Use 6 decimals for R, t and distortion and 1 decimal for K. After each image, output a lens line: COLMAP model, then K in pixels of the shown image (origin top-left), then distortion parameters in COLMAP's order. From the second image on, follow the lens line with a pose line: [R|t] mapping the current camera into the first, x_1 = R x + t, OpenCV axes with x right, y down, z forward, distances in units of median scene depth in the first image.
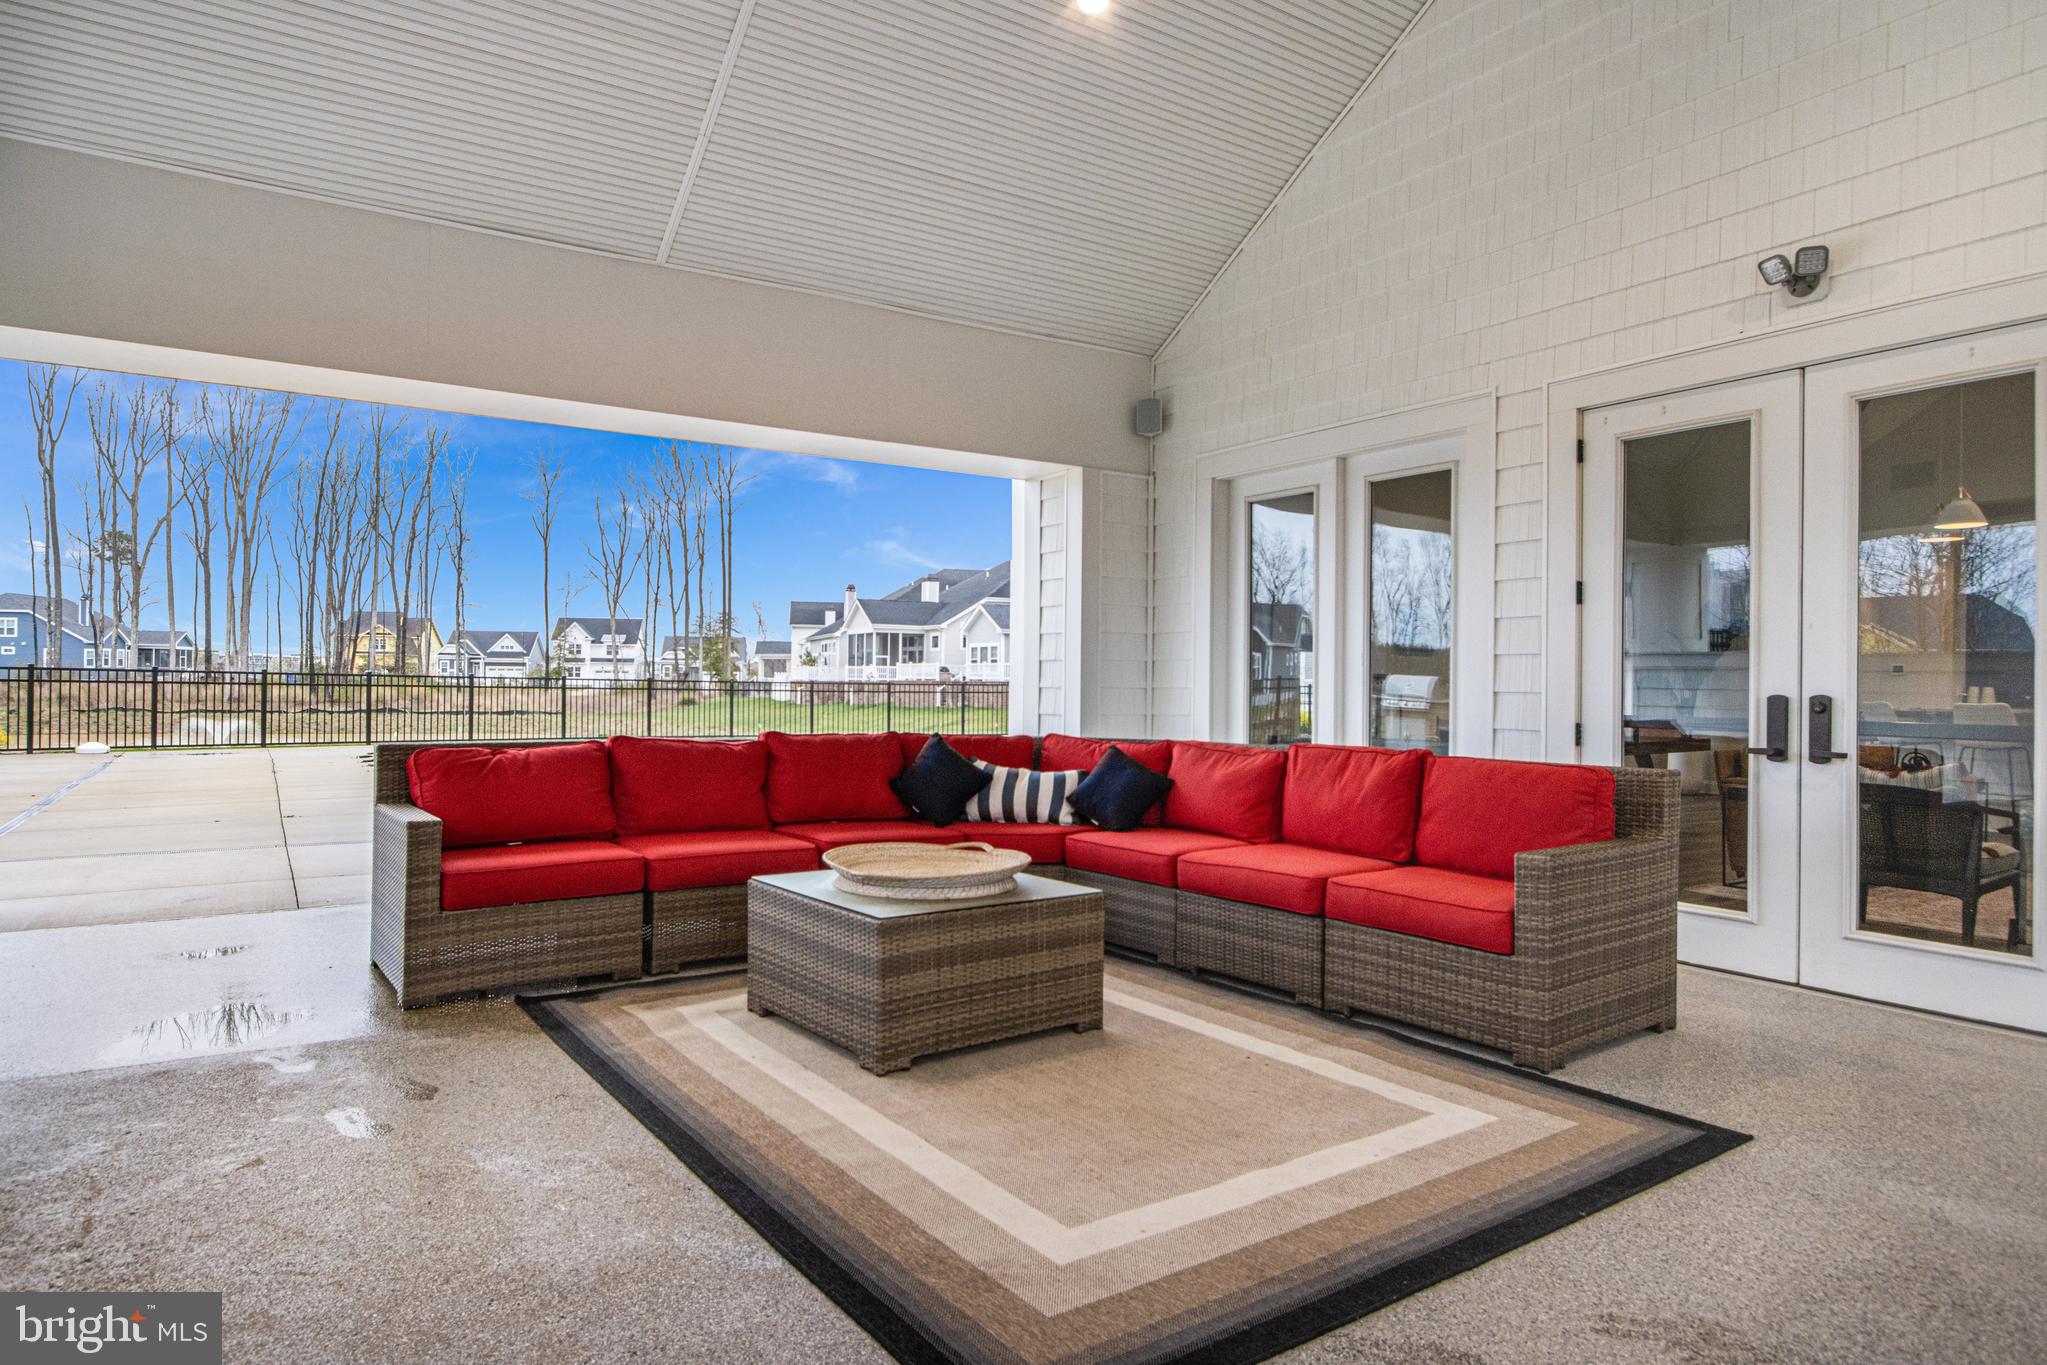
lens RADIAL K [[1156.0, 0, 1023.5], [0, 1156.0, 682.5], [0, 0, 1]] dist [-0.004986, -0.001636]
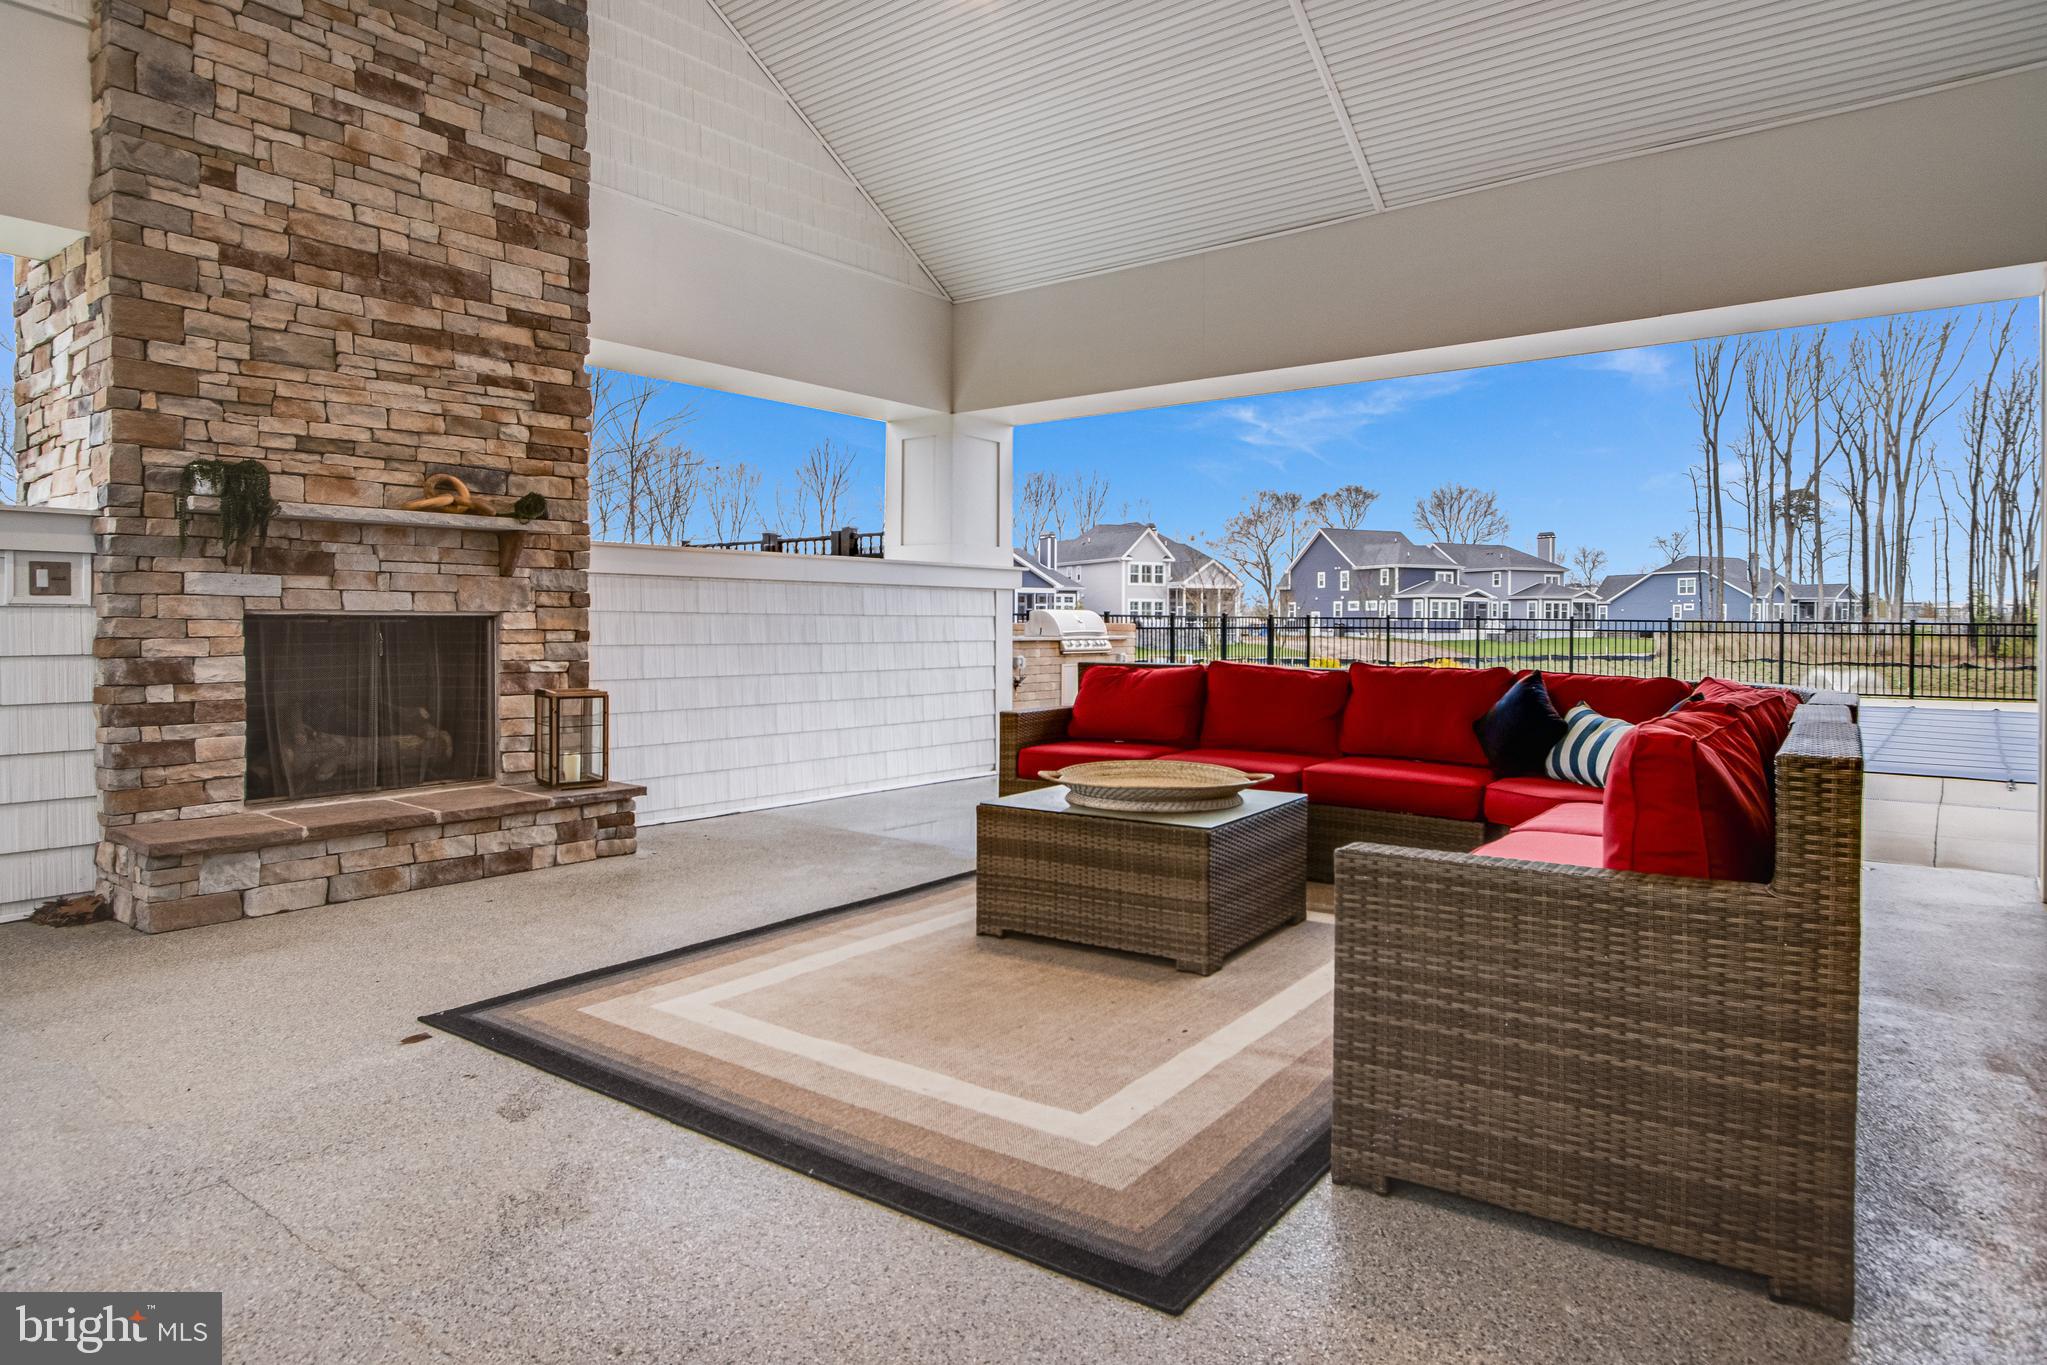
lens RADIAL K [[1178.0, 0, 1022.1], [0, 1178.0, 633.9], [0, 0, 1]] dist [-0.005318, -0.000909]
pose [[0.349042, -0.000271, -0.937107, 1.164841], [-0.000087, 1.000000, -0.000322, 0.033232], [0.937107, 0.000194, 0.349042, 0.691225]]
